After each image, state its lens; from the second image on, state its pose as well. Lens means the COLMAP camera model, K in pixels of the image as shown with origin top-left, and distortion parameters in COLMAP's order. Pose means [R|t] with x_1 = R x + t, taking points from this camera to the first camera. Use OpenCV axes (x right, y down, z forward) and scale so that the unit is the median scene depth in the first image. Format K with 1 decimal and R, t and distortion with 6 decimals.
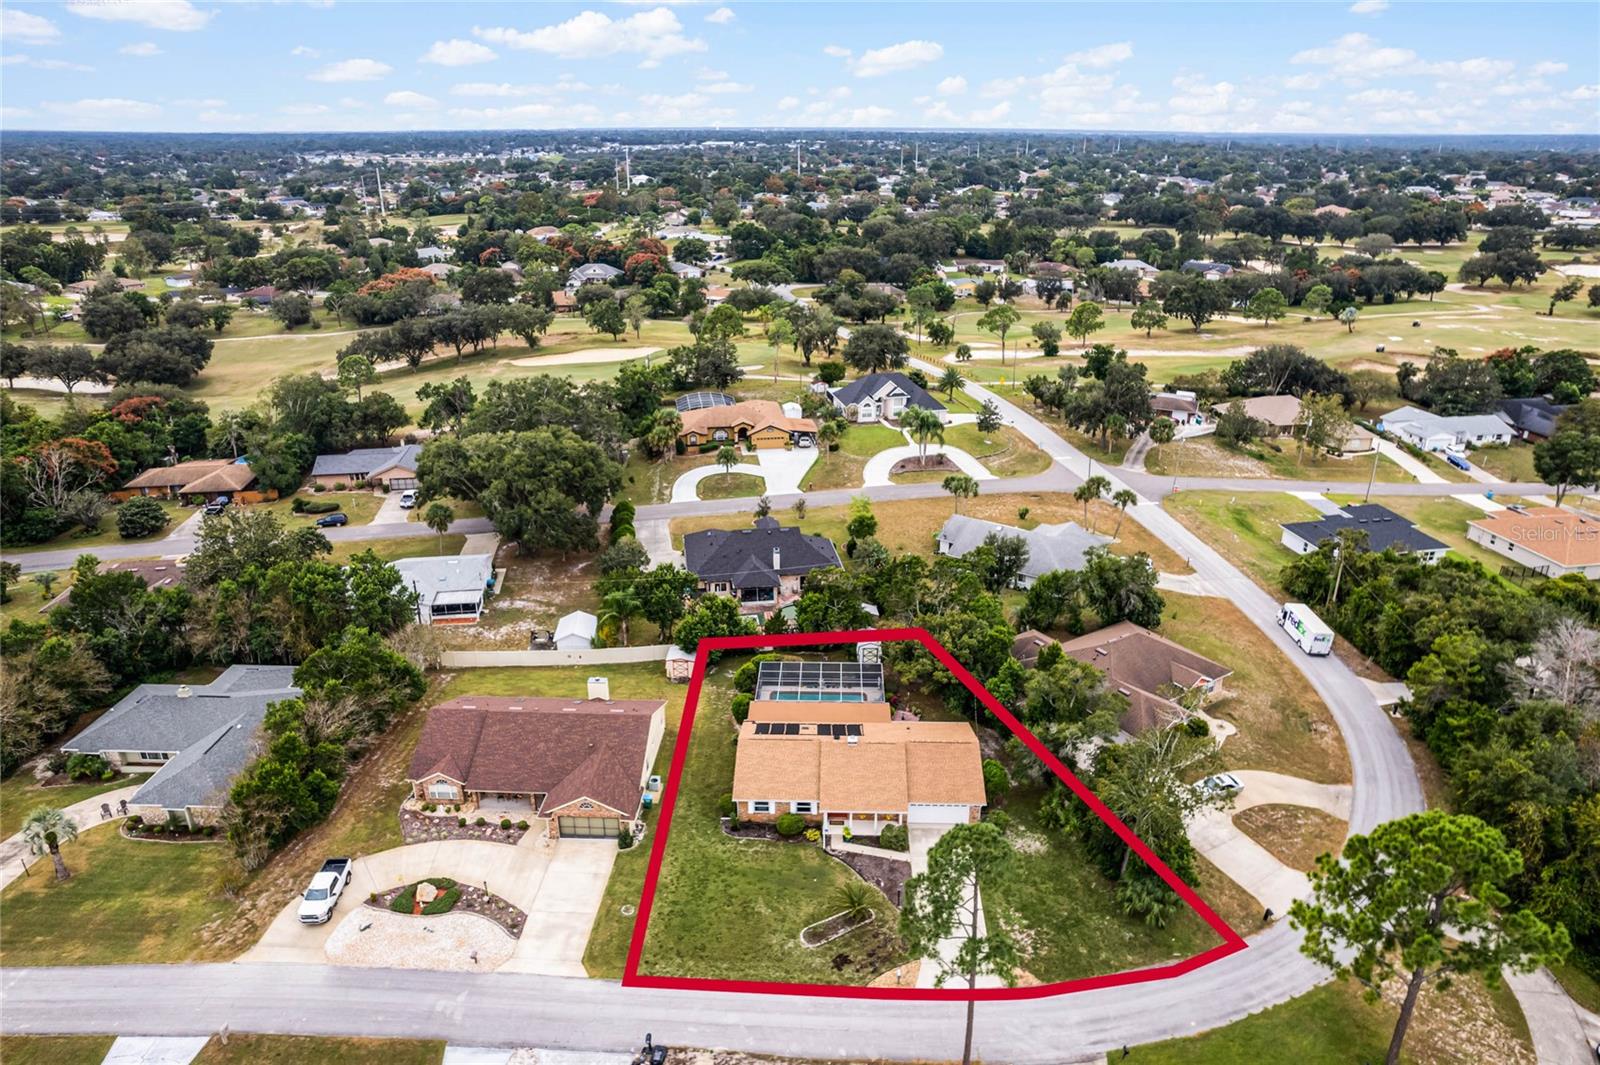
lens RADIAL K [[1019.7, 0, 812.5], [0, 1019.7, 538.2], [0, 0, 1]] dist [-0.057931, 0.052894]
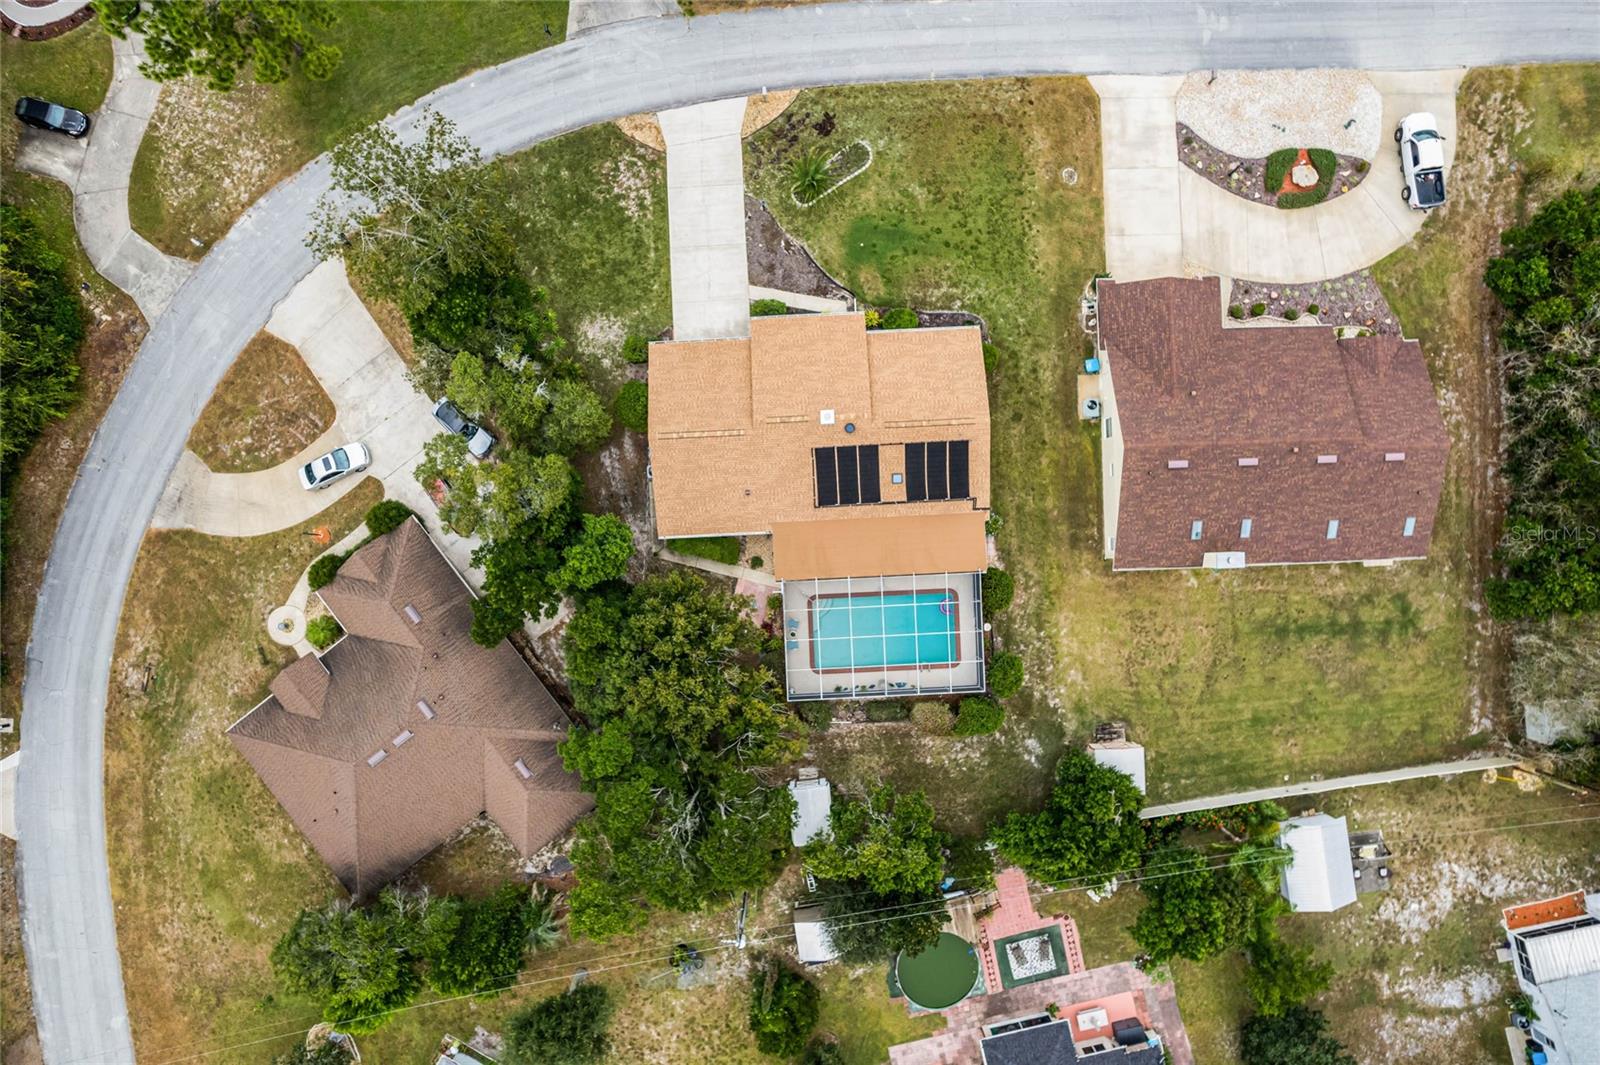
lens RADIAL K [[1019.7, 0, 812.5], [0, 1019.7, 538.2], [0, 0, 1]] dist [-0.057931, 0.052894]
pose [[-0.997418, 0.071662, -0.004619, 0.069429], [-0.032115, -0.387611, 0.921263, -0.570607], [0.064229, 0.919033, 0.388912, 0.948963]]
